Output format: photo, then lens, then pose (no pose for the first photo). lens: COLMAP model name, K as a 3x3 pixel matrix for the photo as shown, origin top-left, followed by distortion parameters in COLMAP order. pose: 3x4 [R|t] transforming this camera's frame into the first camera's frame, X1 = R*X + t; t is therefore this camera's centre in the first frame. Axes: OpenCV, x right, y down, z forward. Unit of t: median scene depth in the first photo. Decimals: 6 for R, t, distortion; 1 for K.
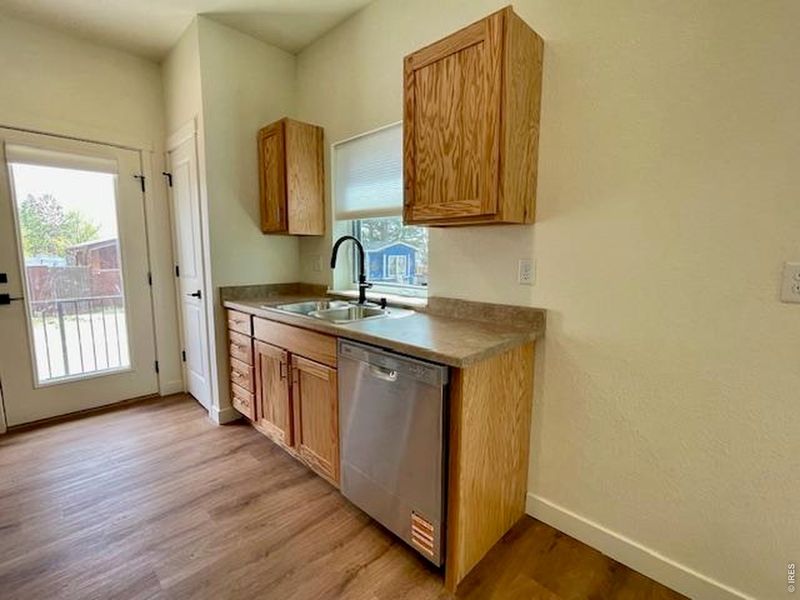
lens RADIAL K [[369.0, 0, 398.5], [0, 369.0, 304.5], [0, 0, 1]] dist [-0.015885, 0.001310]
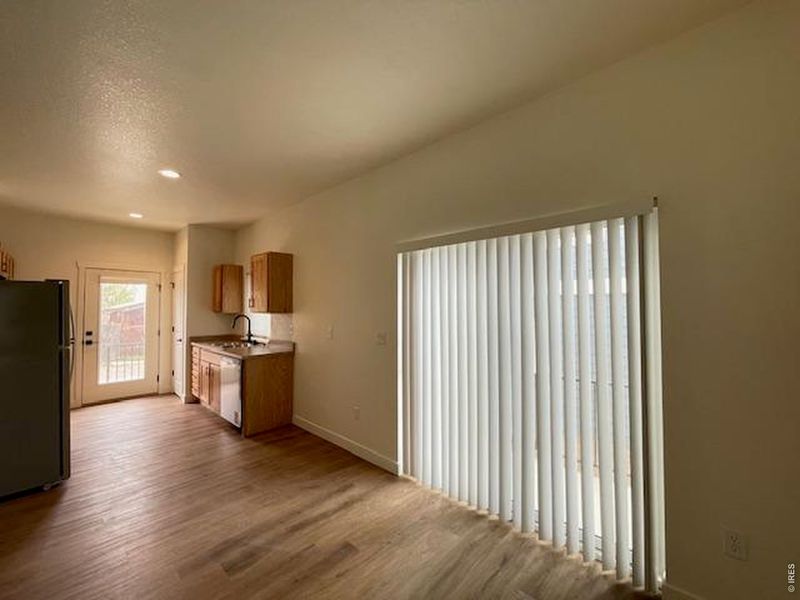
lens RADIAL K [[323.6, 0, 396.3], [0, 323.6, 298.6], [0, 0, 1]] dist [-0.003445, 0.000250]
pose [[0.999866, -0.010048, 0.012919, 0.802236], [0.012021, 0.986538, -0.163093, 0.064793], [-0.011107, 0.163226, 0.986526, -1.059118]]
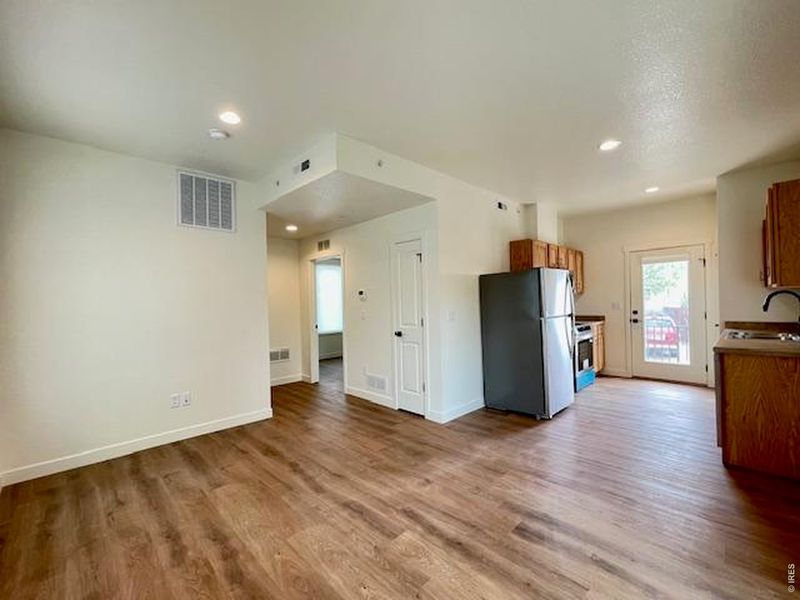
lens RADIAL K [[347.6, 0, 397.1], [0, 347.6, 302.1], [0, 0, 1]] dist [-0.005654, -0.000062]
pose [[-0.021787, -0.006016, -0.999745, 1.278285], [-0.110144, 0.993909, -0.003581, 0.043144], [0.993677, 0.110038, -0.022317, -0.542792]]
